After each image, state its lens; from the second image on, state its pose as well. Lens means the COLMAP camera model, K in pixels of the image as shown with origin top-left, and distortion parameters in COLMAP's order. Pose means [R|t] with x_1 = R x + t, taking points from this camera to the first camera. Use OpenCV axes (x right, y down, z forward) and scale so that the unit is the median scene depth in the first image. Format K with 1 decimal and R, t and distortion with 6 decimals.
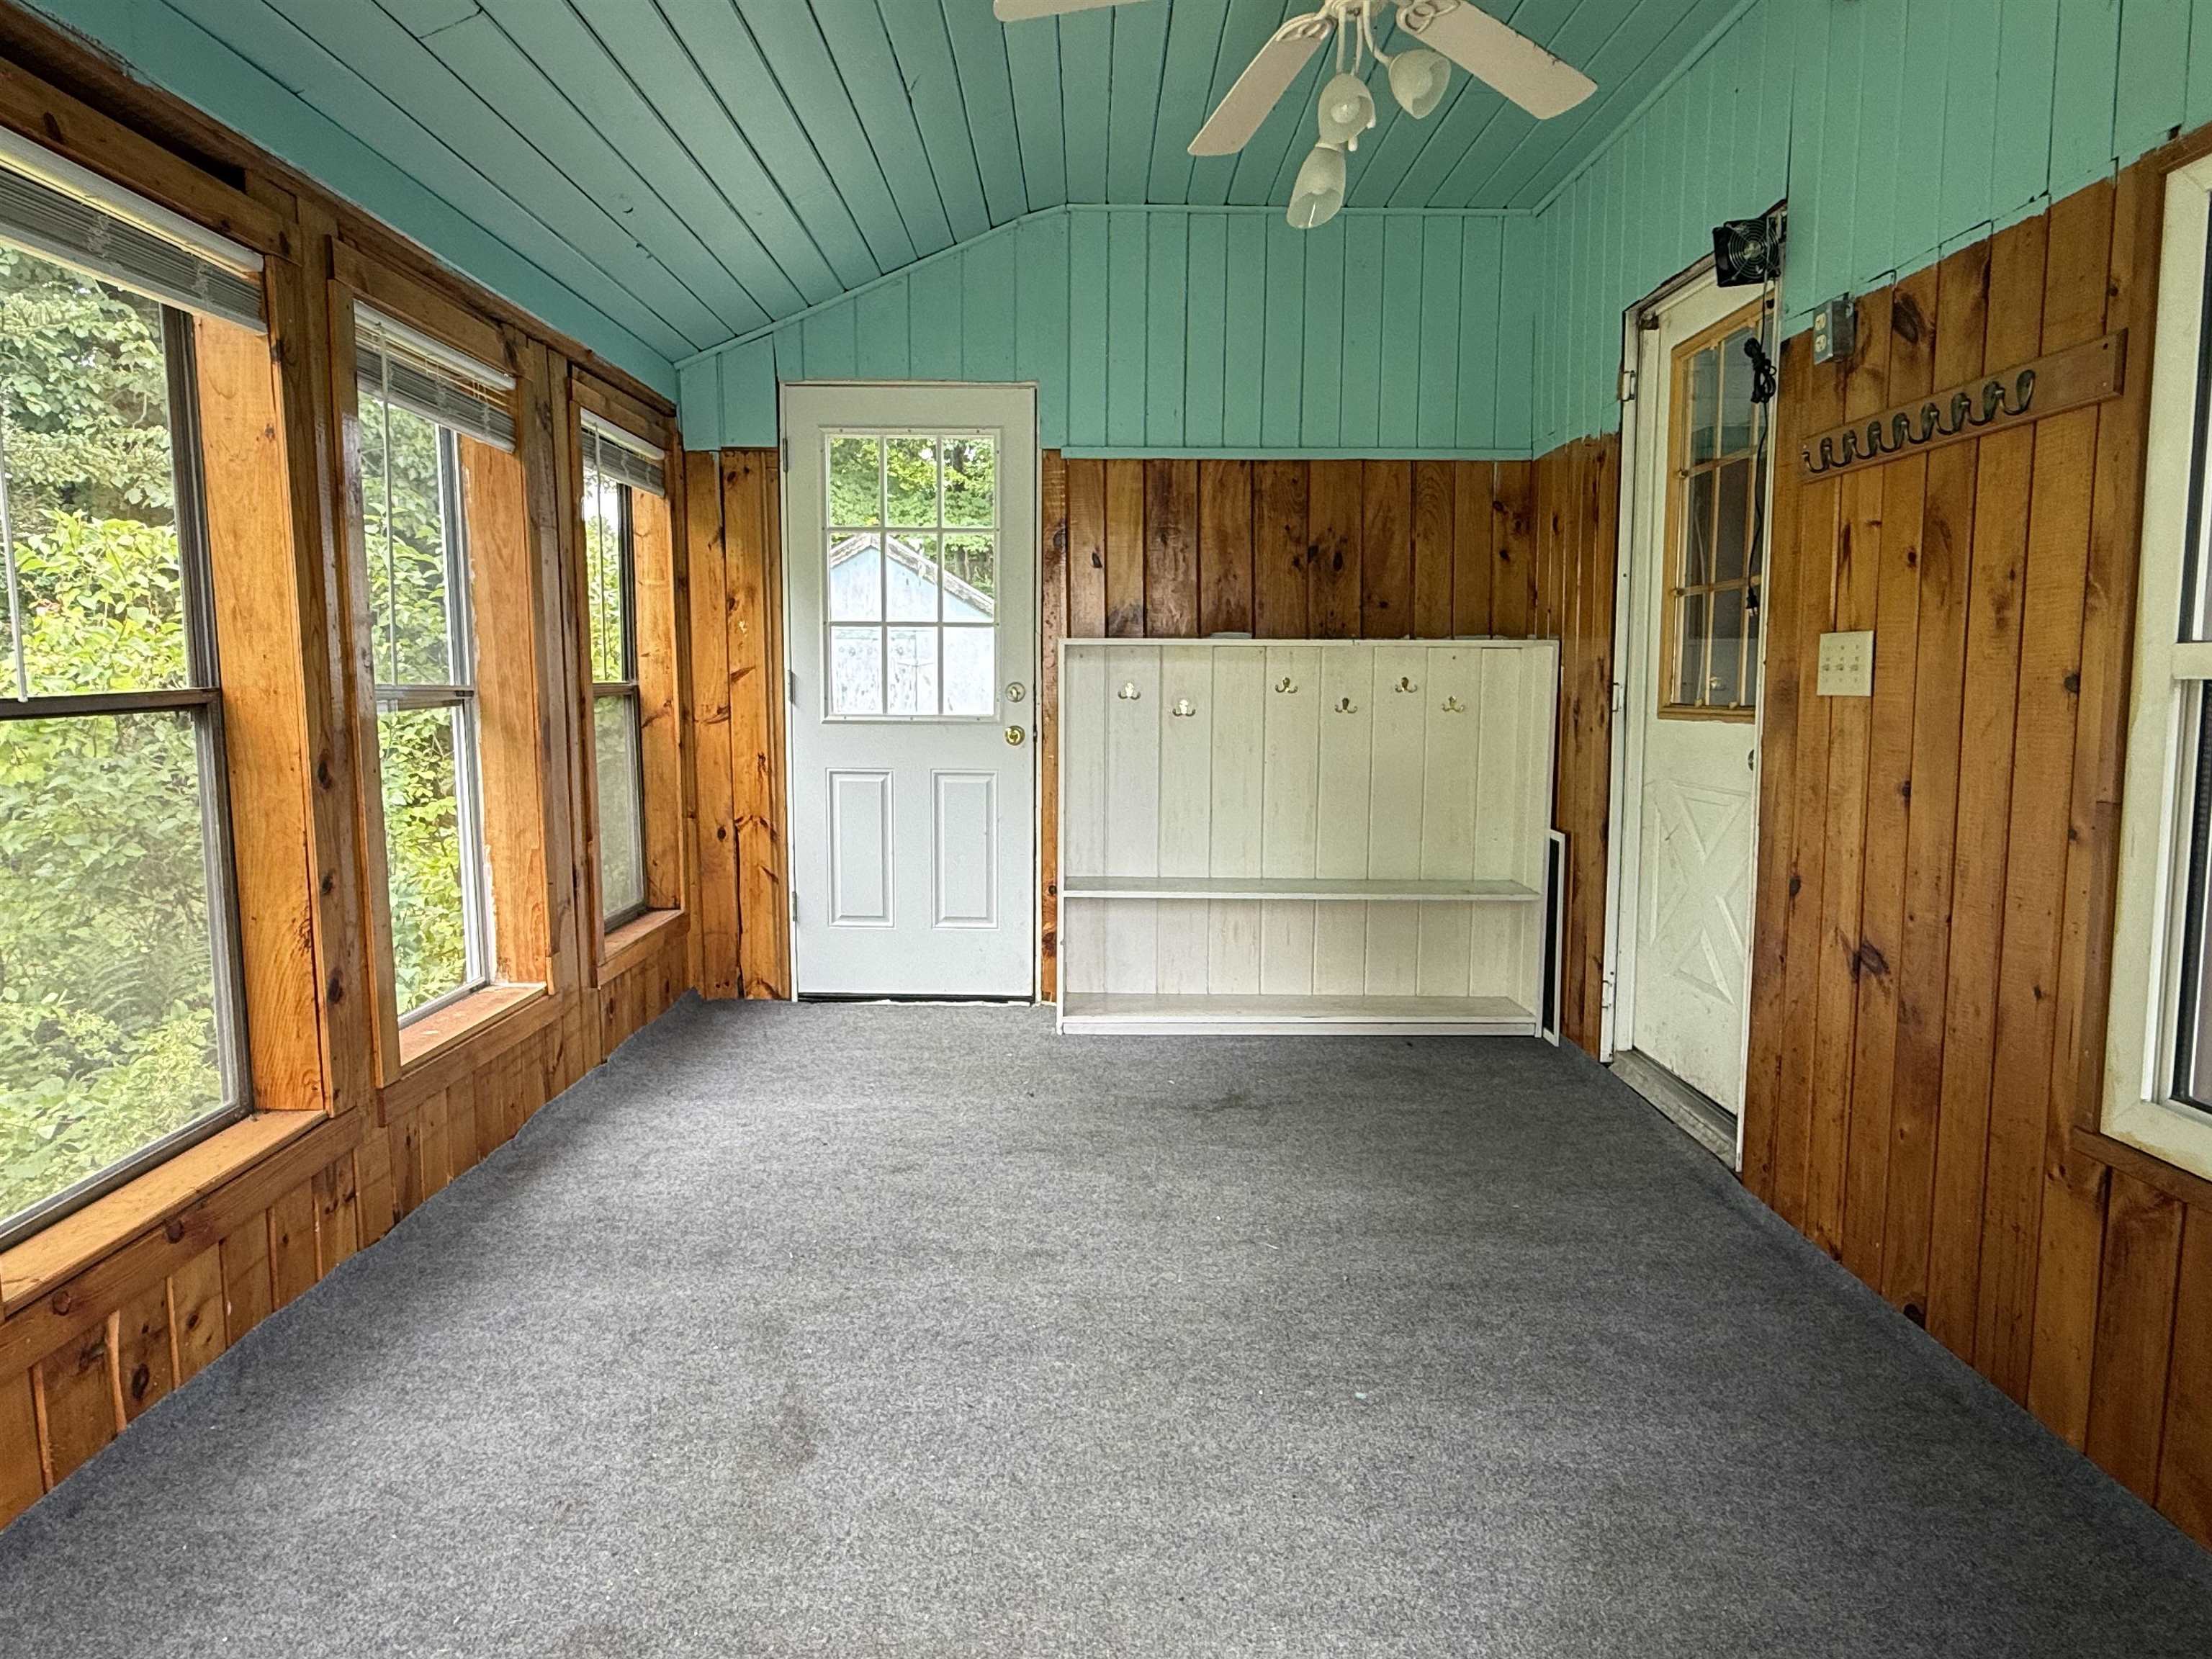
lens RADIAL K [[1358.1, 0, 1099.5], [0, 1358.1, 823.6], [0, 0, 1]] dist [-0.005013, 0.009065]
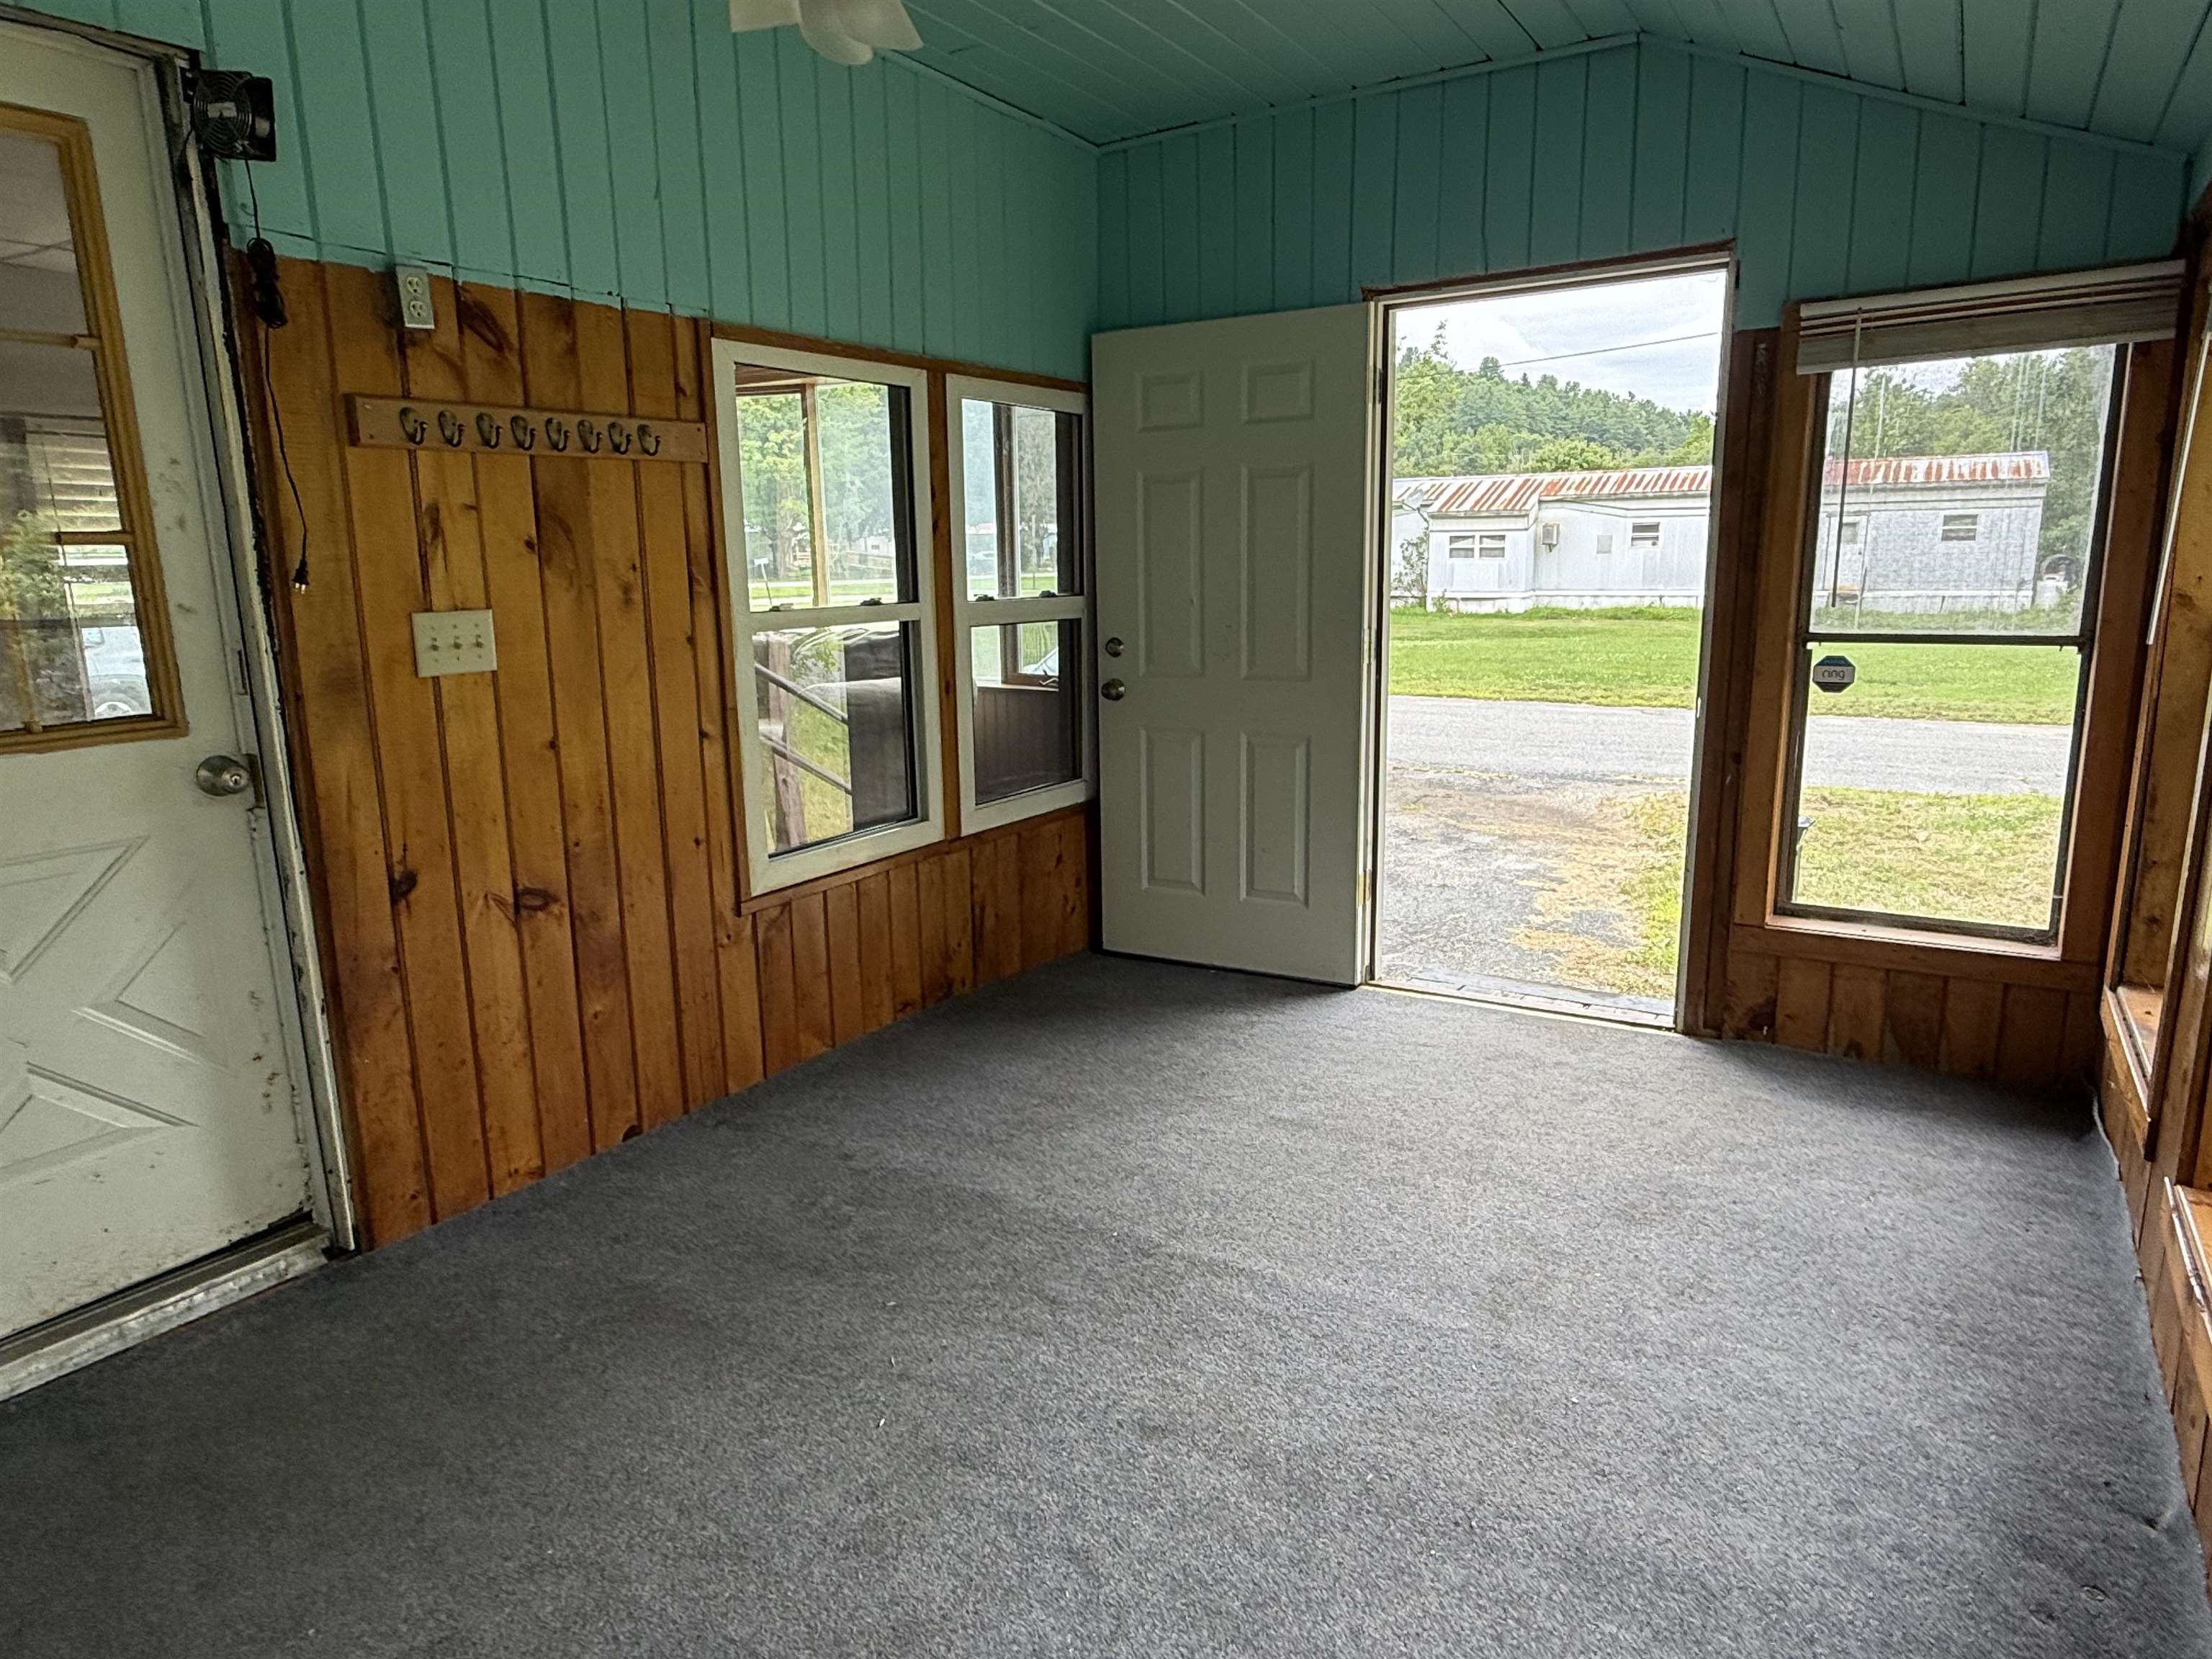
lens RADIAL K [[1358.1, 0, 1089.2], [0, 1358.1, 829.0], [0, 0, 1]] dist [-0.005013, 0.009065]
pose [[-0.838108, -0.096500, 0.536901, -0.446586], [0.074326, 0.954849, 0.287644, -0.263622], [-0.540417, 0.280982, -0.793094, 1.735186]]
